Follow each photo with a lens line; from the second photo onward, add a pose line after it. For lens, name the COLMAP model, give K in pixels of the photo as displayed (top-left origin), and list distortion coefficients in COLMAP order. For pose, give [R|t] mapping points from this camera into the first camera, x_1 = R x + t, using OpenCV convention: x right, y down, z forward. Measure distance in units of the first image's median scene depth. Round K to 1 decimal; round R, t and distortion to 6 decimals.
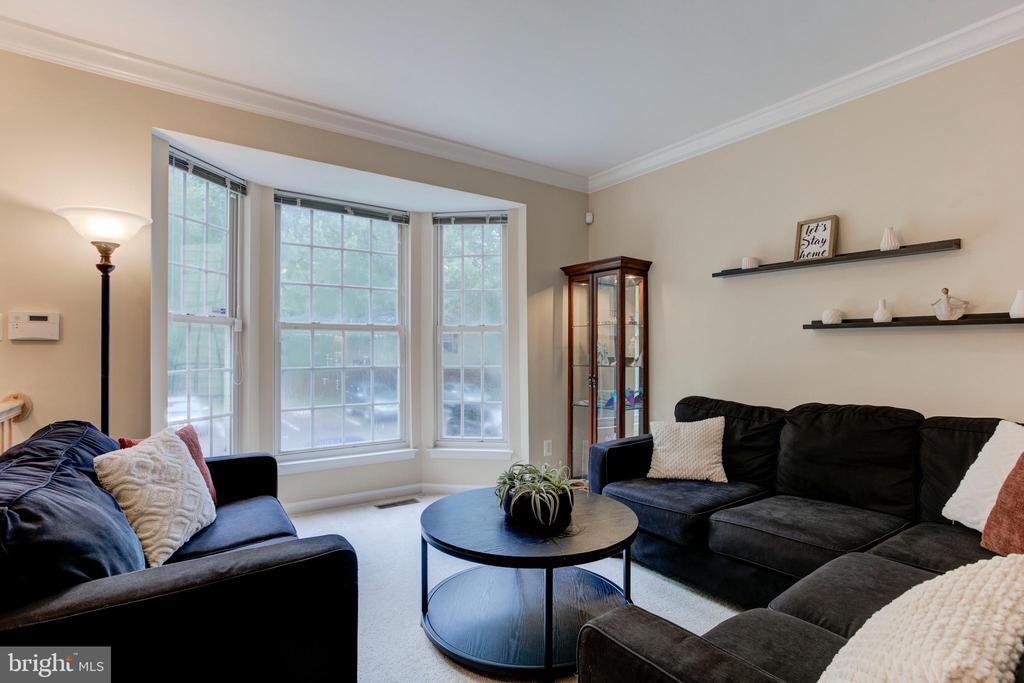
lens RADIAL K [[498.4, 0, 510.8], [0, 498.4, 345.8], [0, 0, 1]] dist [-0.014528, 0.001456]
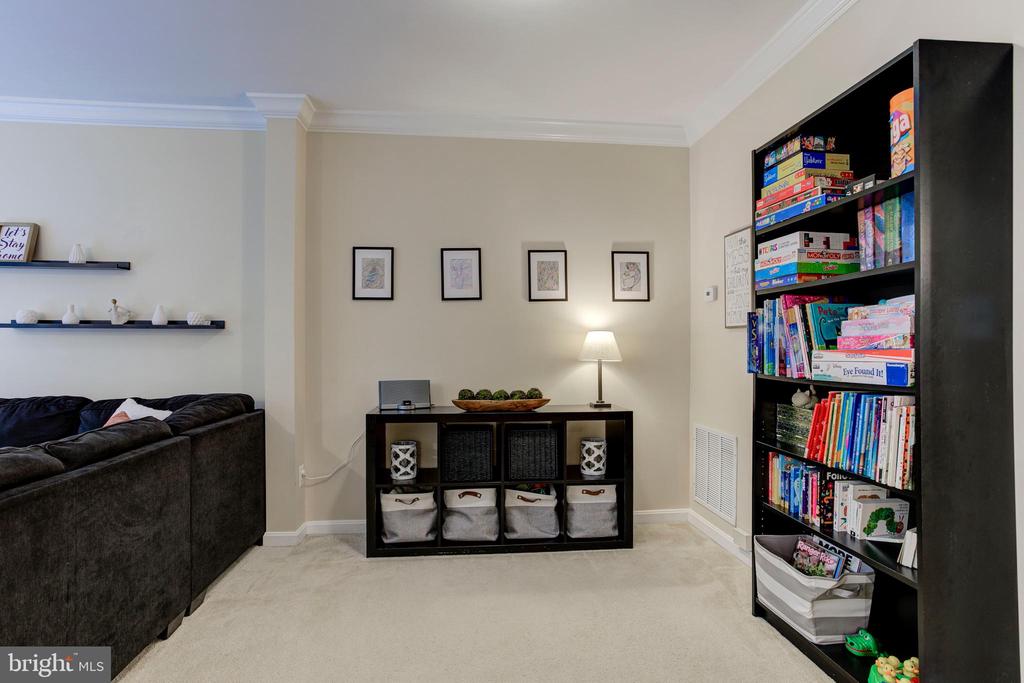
lens RADIAL K [[498.4, 0, 512.4], [0, 498.4, 342.2], [0, 0, 1]] dist [-0.014528, 0.001456]
pose [[0.471291, 0.011100, 0.881908, 0.205077], [-0.004442, 0.999938, -0.010212, 0.002417], [-0.881967, 0.000895, 0.471311, -0.436079]]
